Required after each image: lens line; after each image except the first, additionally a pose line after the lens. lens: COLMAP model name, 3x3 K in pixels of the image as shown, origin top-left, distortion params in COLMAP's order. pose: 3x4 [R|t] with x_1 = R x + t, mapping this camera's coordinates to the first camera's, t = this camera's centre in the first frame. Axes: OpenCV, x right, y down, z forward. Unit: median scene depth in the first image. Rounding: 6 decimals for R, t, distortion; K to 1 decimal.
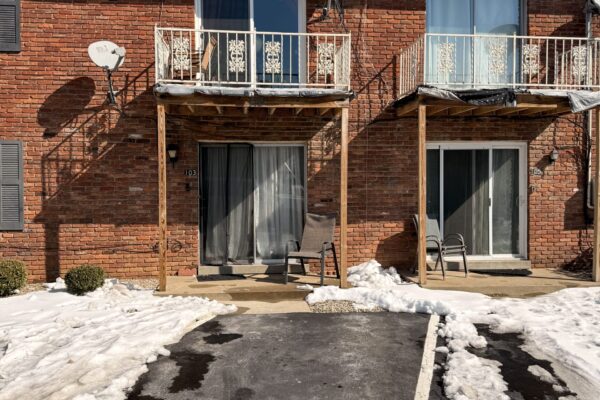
lens RADIAL K [[411.0, 0, 286.3], [0, 411.0, 200.8], [0, 0, 1]] dist [0.073384, -0.083683]
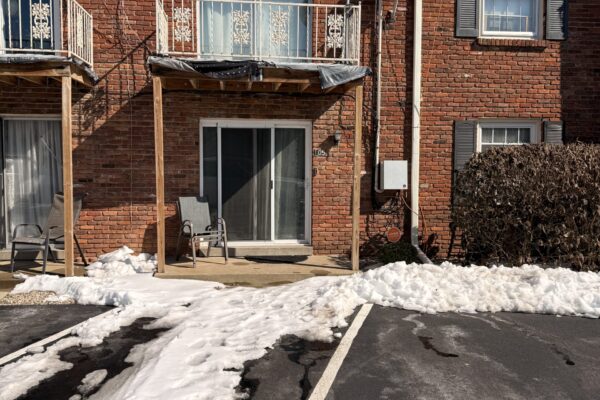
lens RADIAL K [[411.0, 0, 286.3], [0, 411.0, 200.8], [0, 0, 1]] dist [0.073384, -0.083683]
pose [[0.999721, 0.010110, 0.021345, 0.514881], [-0.011118, 0.998801, 0.047666, -0.005322], [-0.020837, -0.047890, 0.998635, 0.067090]]
